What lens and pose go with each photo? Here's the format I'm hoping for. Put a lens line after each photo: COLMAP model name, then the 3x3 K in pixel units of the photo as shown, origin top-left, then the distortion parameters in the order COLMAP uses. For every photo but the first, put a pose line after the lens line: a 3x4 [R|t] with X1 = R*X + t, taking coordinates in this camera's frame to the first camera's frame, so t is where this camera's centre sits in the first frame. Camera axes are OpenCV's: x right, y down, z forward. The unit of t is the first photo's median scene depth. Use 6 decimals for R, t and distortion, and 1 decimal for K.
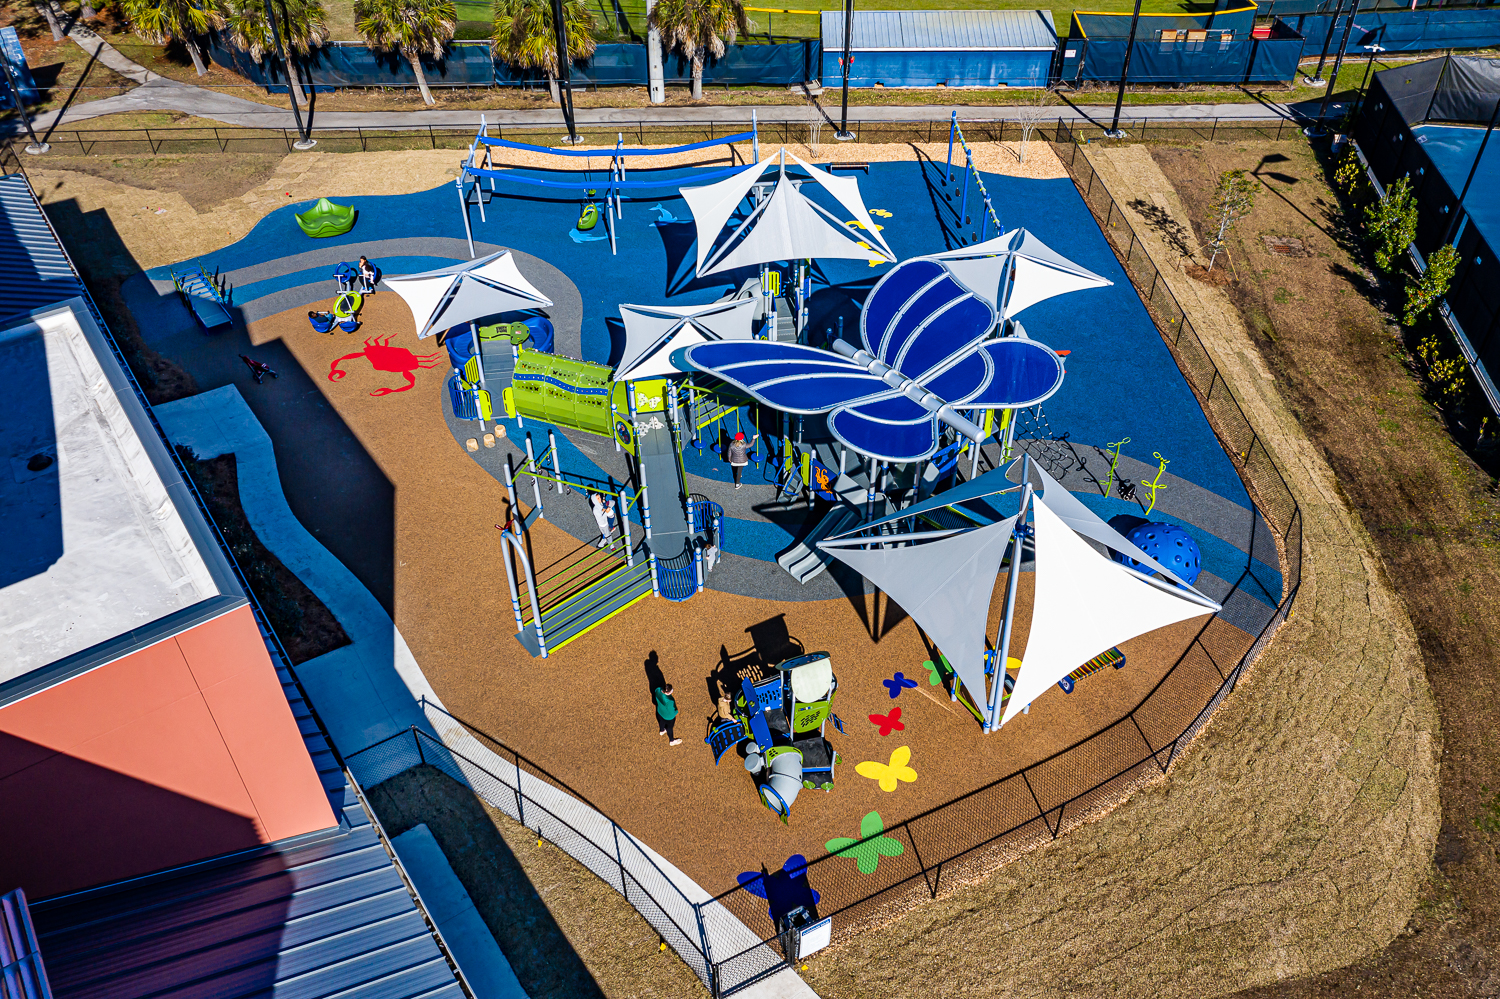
lens RADIAL K [[1184.6, 0, 751.0], [0, 1184.6, 499.3], [0, 0, 1]] dist [0.012118, -0.026979]
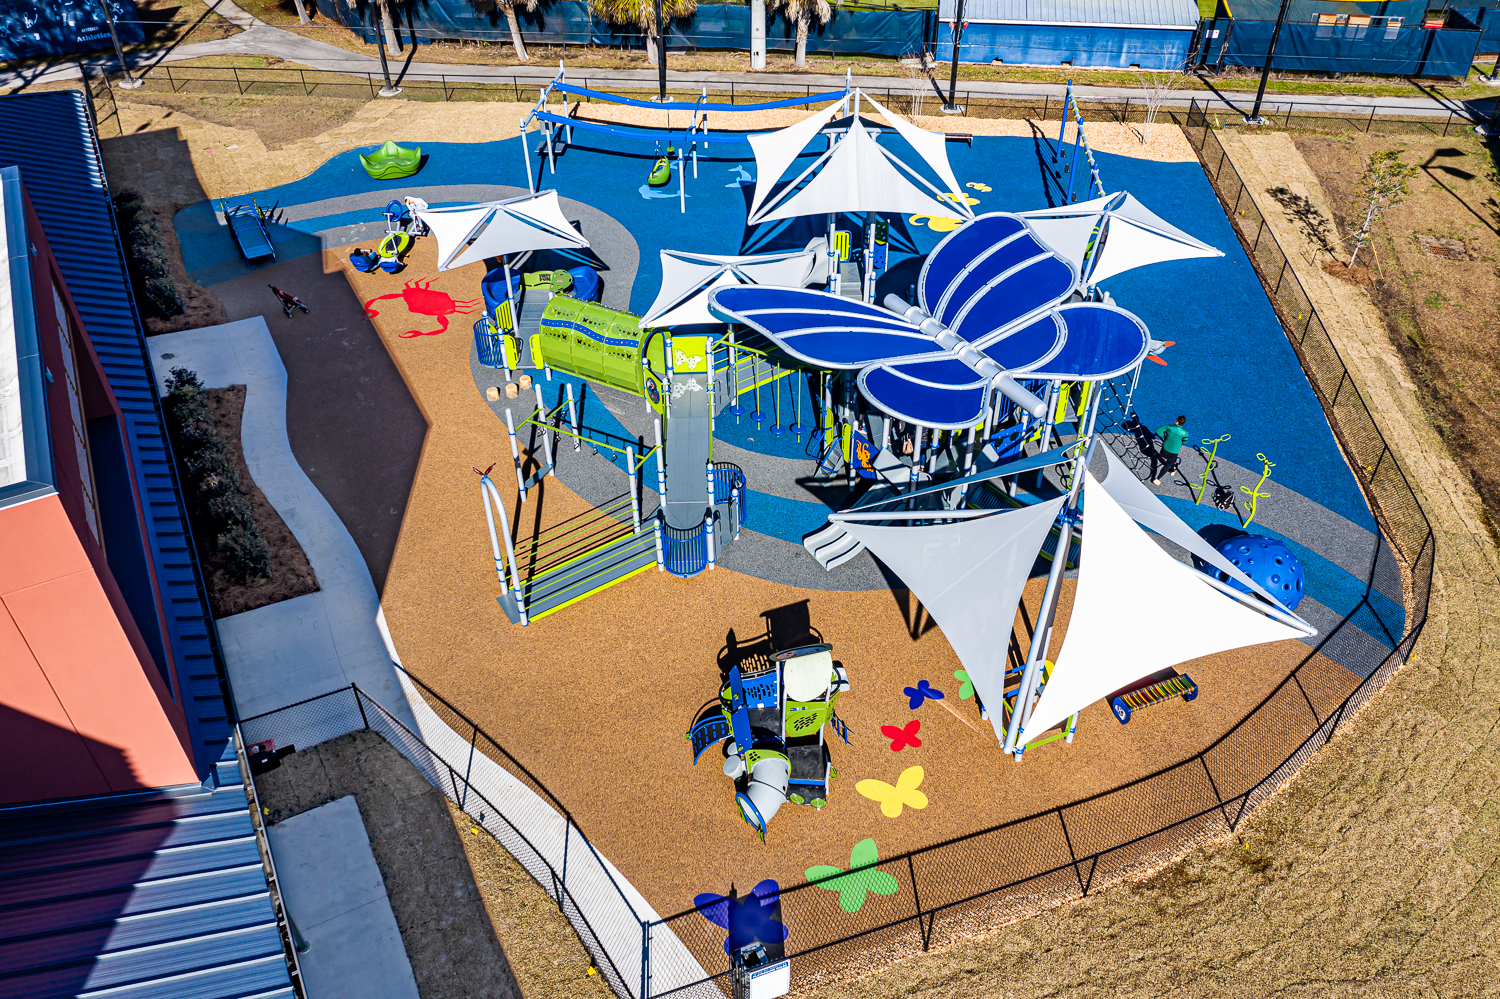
lens RADIAL K [[1184.6, 0, 745.2], [0, 1184.6, 494.8], [0, 0, 1]] dist [0.012118, -0.026979]
pose [[0.991272, 0.079830, -0.104911, 0.069148], [-0.081607, 0.996583, -0.012750, 0.031258], [0.103534, 0.021200, 0.994400, 0.122274]]
